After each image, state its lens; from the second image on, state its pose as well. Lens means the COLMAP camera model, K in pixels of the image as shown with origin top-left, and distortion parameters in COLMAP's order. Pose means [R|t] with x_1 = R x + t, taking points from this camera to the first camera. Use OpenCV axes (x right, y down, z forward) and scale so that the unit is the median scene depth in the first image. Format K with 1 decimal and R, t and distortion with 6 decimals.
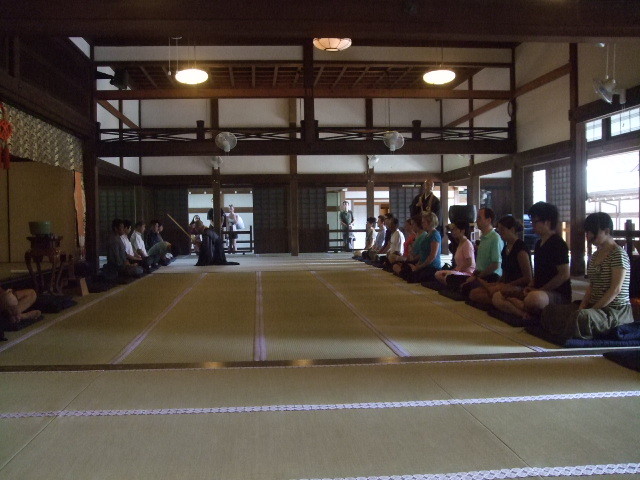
lens RADIAL K [[679.4, 0, 312.2], [0, 679.4, 239.7], [0, 0, 1]] dist [-0.128100, 0.084176]
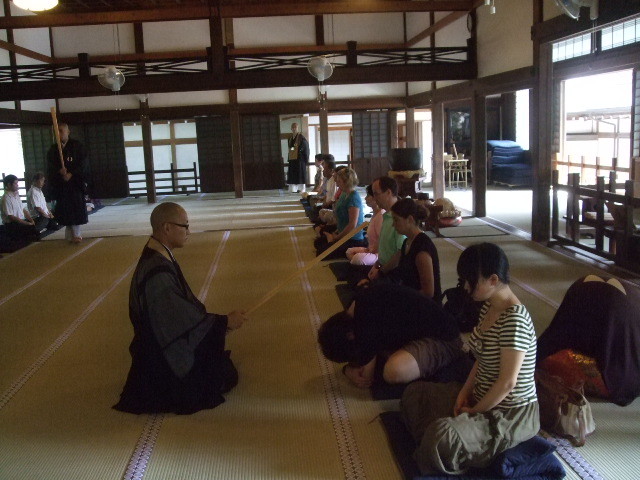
lens RADIAL K [[691.8, 0, 320.0], [0, 691.8, 240.0], [0, 0, 1]] dist [-0.129678, 0.034130]
pose [[0.999508, -0.031225, -0.002898, 0.112875], [0.031338, 0.991147, 0.129016, -0.048529], [-0.001156, -0.129043, 0.991638, 0.161566]]
